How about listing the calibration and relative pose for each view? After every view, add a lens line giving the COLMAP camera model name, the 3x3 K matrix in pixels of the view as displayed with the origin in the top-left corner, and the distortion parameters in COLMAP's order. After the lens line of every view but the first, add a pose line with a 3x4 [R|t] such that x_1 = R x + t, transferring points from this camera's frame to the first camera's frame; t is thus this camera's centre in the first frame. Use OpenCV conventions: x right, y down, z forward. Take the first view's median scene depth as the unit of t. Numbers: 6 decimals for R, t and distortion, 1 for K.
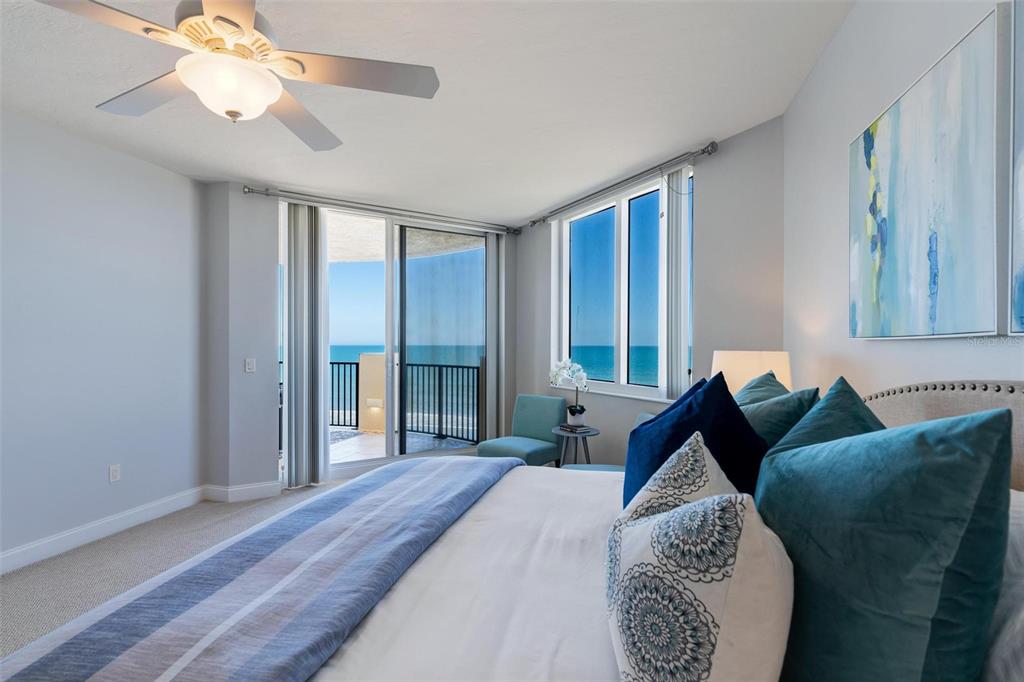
lens RADIAL K [[464.6, 0, 513.3], [0, 464.6, 342.9], [0, 0, 1]] dist [0.018553, -0.000659]
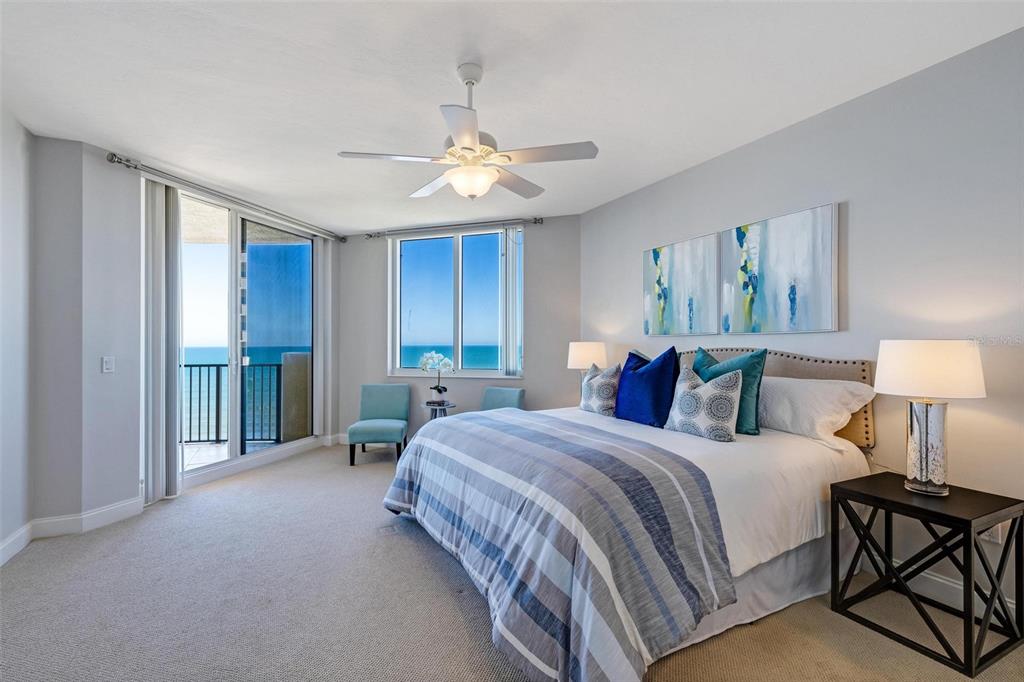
lens RADIAL K [[464.6, 0, 508.8], [0, 464.6, 341.2], [0, 0, 1]] dist [0.018553, -0.000659]
pose [[0.743839, 0.000418, 0.668359, -0.607787], [0.003019, 0.999988, -0.003985, 0.011520], [-0.668352, 0.004982, 0.743829, -0.117477]]
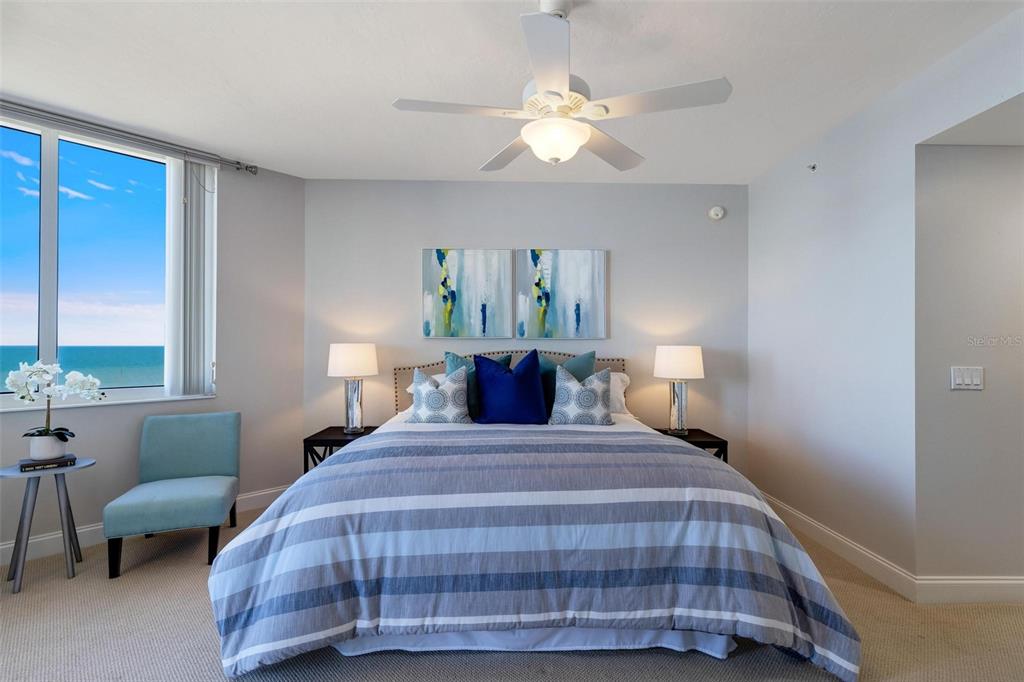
lens RADIAL K [[464.6, 0, 505.4], [0, 464.6, 343.9], [0, 0, 1]] dist [0.018553, -0.000659]
pose [[-0.255911, -0.006545, 0.966678, -0.695561], [-0.009286, 0.999948, 0.004312, 0.004255], [-0.966656, -0.007873, -0.255959, 0.555645]]
